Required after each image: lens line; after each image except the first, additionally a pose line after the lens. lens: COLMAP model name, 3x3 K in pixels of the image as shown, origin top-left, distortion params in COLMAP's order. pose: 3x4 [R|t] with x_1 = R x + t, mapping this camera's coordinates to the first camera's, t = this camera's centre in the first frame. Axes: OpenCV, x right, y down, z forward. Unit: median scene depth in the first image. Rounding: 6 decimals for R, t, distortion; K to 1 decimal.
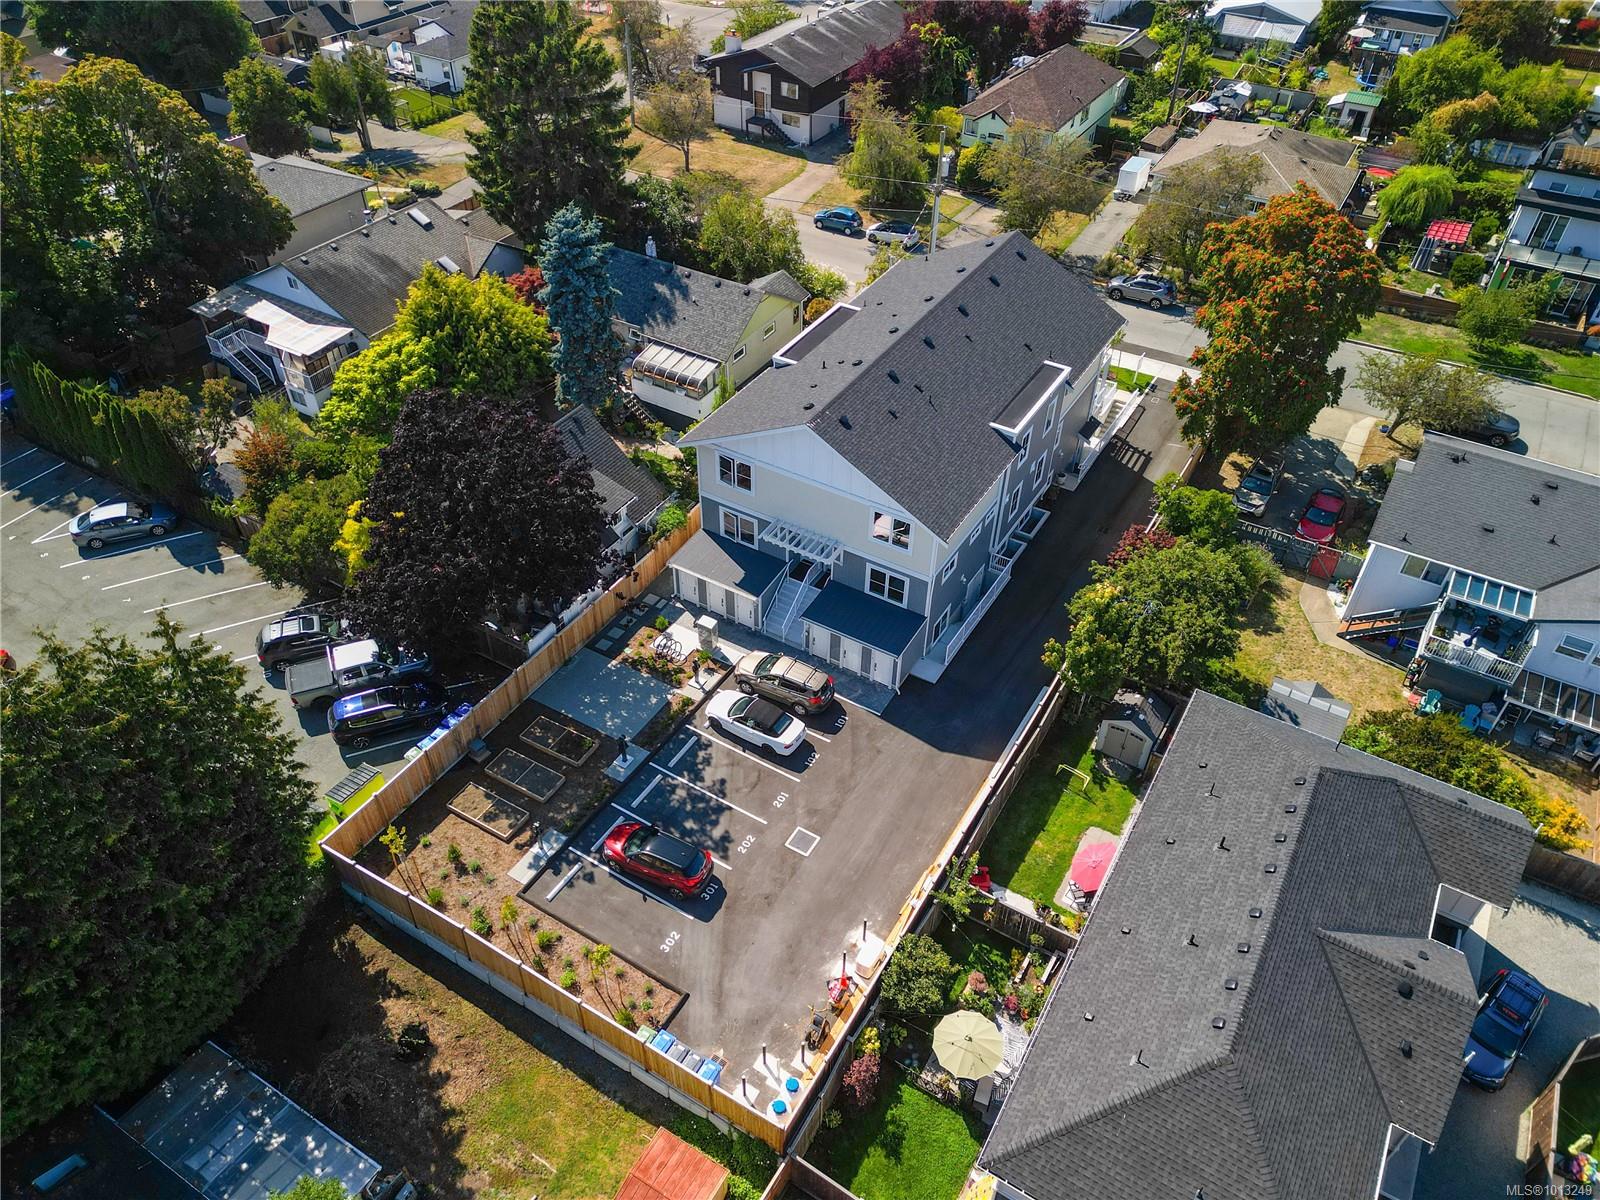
lens RADIAL K [[1112.0, 0, 816.6], [0, 1112.0, 611.7], [0, 0, 1]] dist [0.078835, -0.064299]
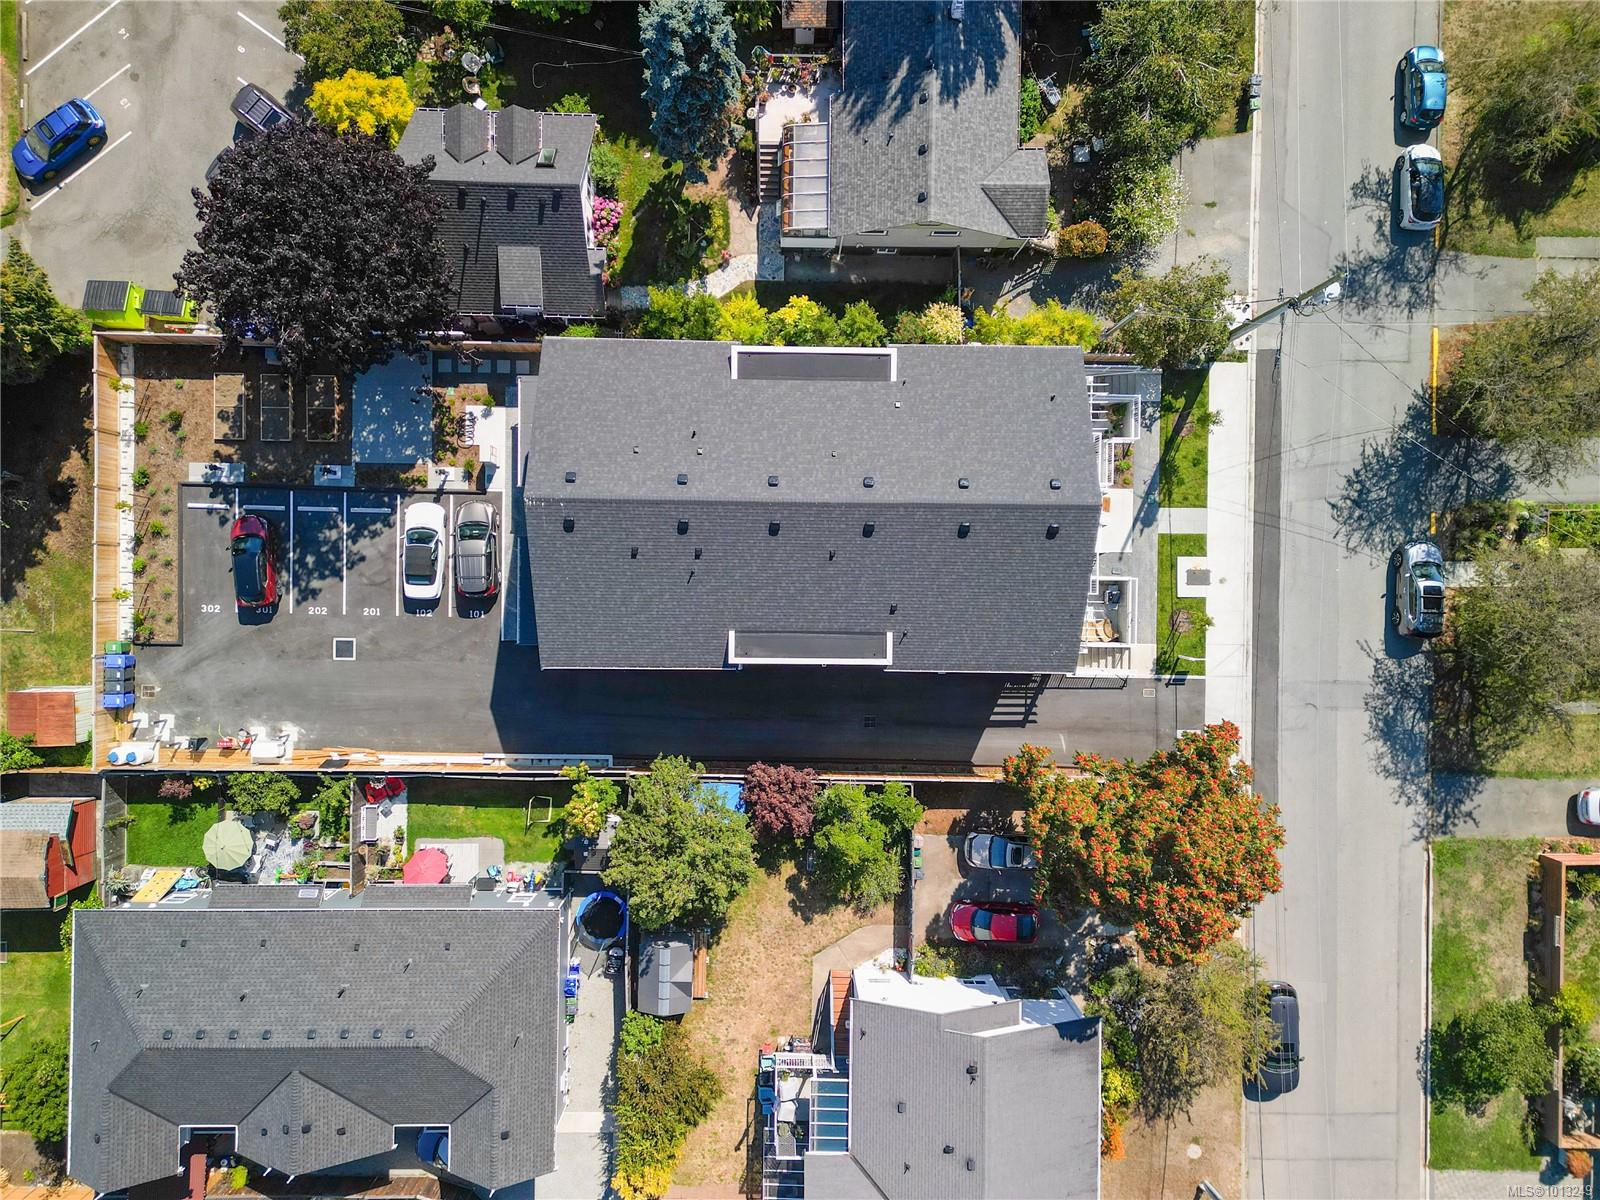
lens RADIAL K [[1112.0, 0, 792.7], [0, 1112.0, 604.9], [0, 0, 1]] dist [0.078835, -0.064299]
pose [[0.496247, 0.868132, 0.009228, 0.164080], [-0.589940, 0.329389, 0.737207, -0.930438], [0.636954, -0.371281, 0.675604, 0.462678]]
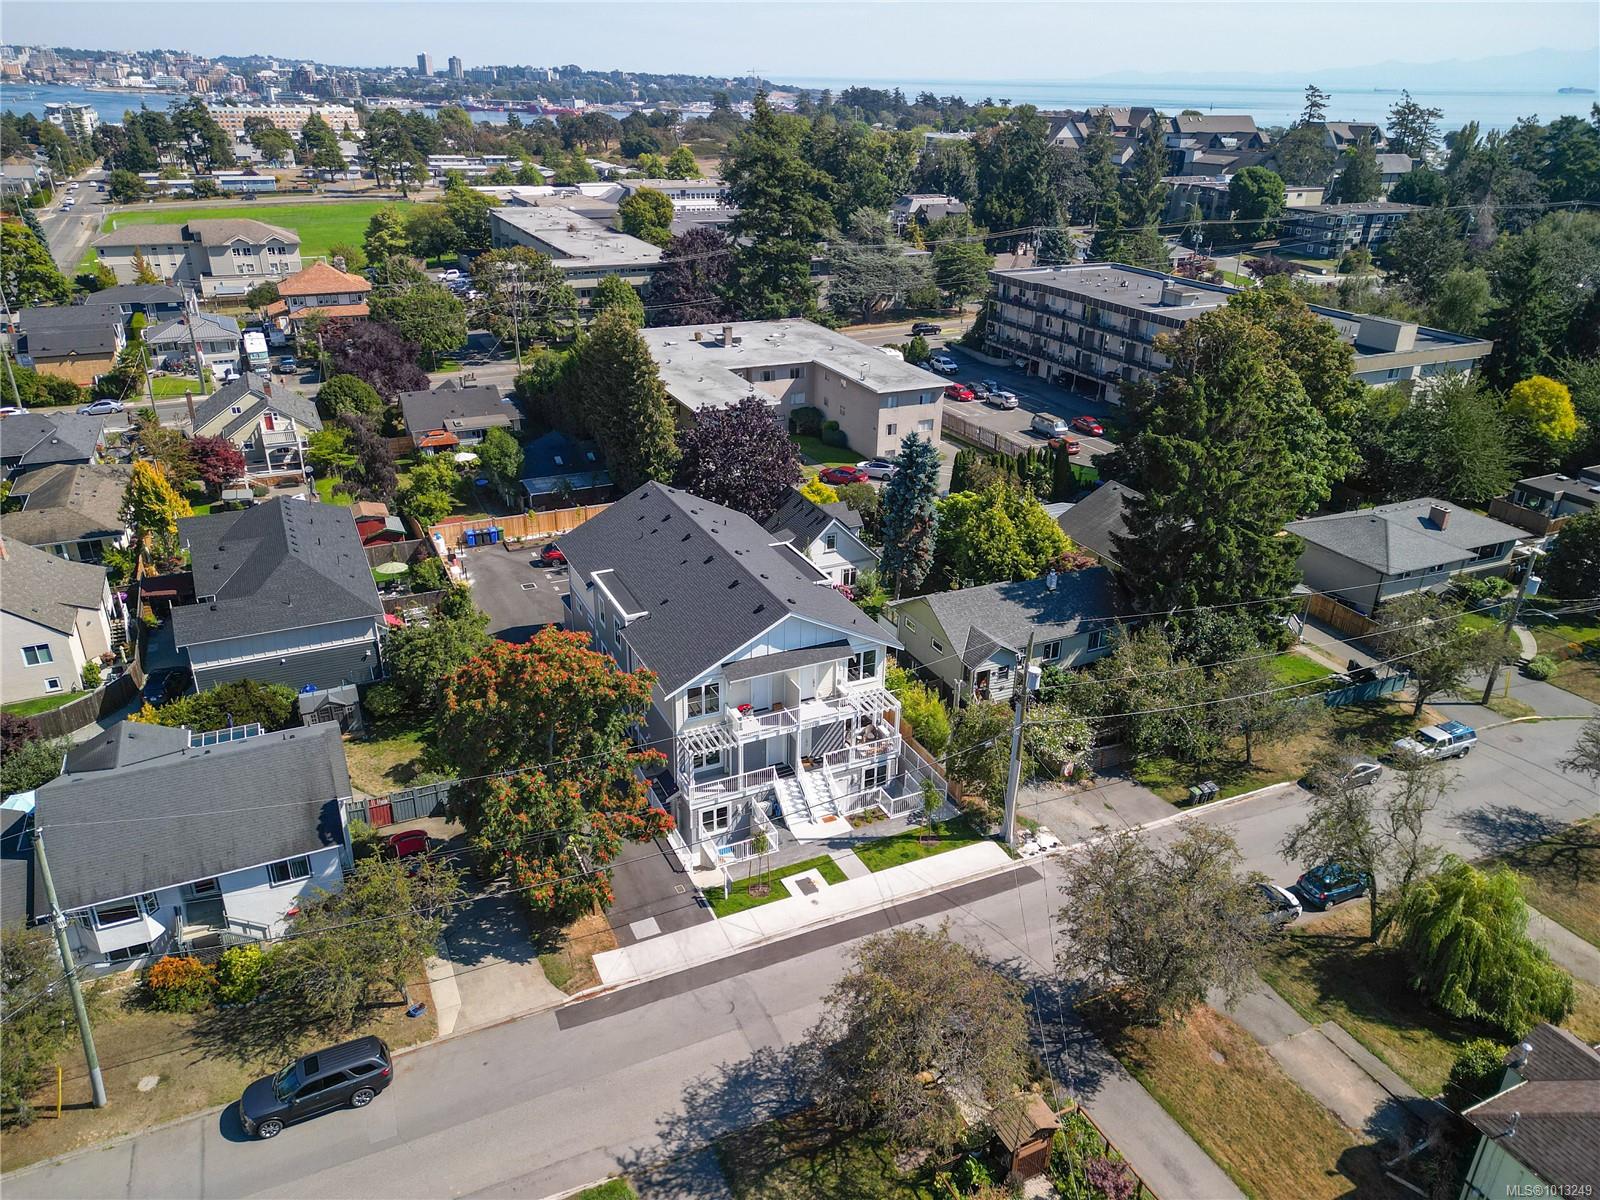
lens RADIAL K [[1112.0, 0, 799.2], [0, 1112.0, 614.1], [0, 0, 1]] dist [0.078835, -0.064299]
pose [[-0.561072, 0.340173, -0.754640, 1.123171], [-0.565677, 0.508001, 0.649573, -1.212198], [0.604325, 0.791339, -0.092597, 1.393809]]
